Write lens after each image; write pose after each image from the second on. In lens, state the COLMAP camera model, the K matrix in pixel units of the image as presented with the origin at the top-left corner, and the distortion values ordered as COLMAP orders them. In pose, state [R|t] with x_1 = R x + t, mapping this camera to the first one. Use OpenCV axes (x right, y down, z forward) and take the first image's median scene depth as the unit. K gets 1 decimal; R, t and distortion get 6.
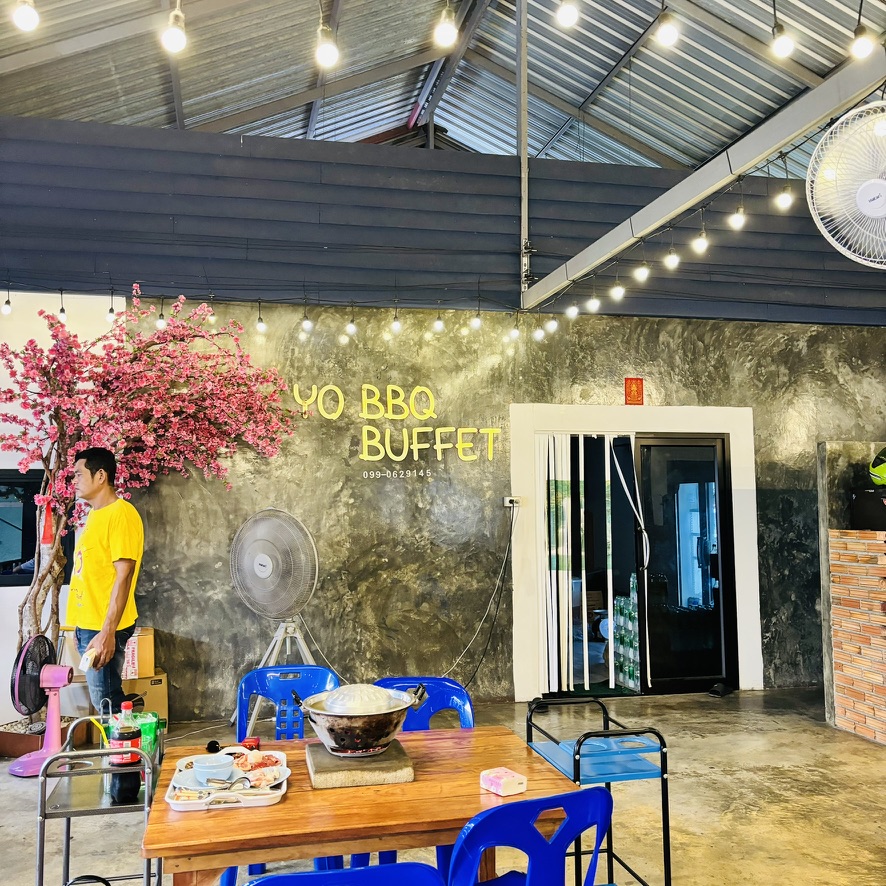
lens RADIAL K [[919.6, 0, 443.3], [0, 919.6, 445.3], [0, 0, 1]] dist [0.117798, 0.000000]
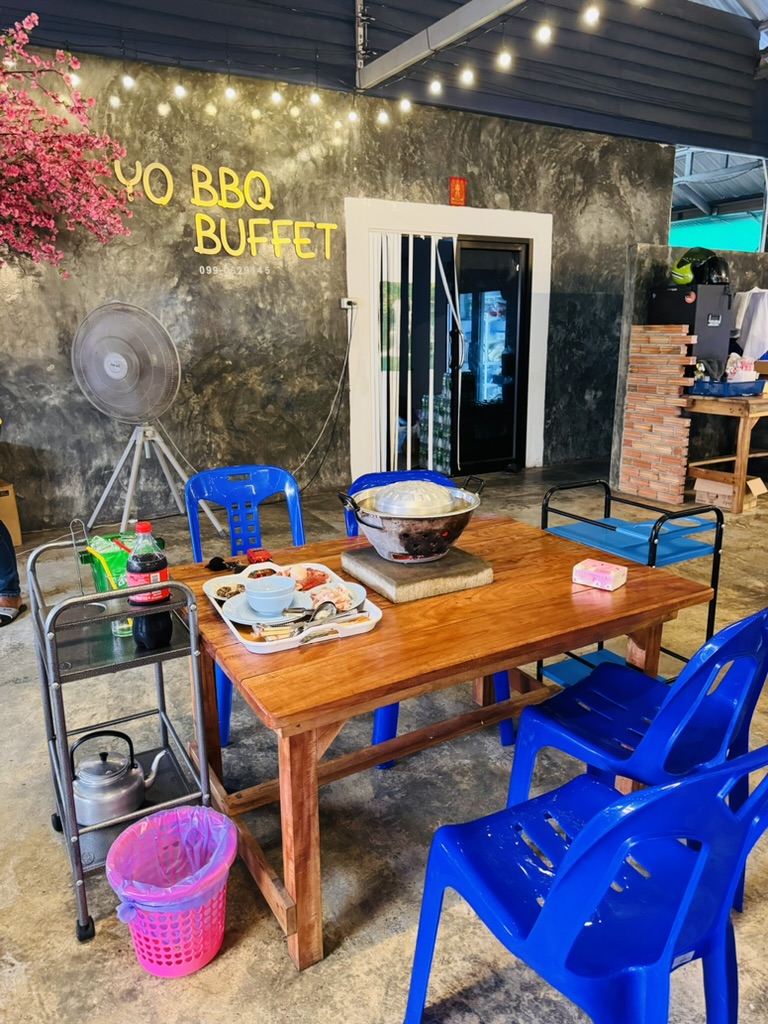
lens RADIAL K [[744.9, 0, 381.6], [0, 744.9, 513.8], [0, 0, 1]] dist [0.044778, -0.057029]
pose [[0.957056, -0.070814, 0.281122, -0.140719], [-0.016586, 0.954745, 0.296962, 0.038817], [-0.289429, -0.288871, 0.912570, 0.174987]]
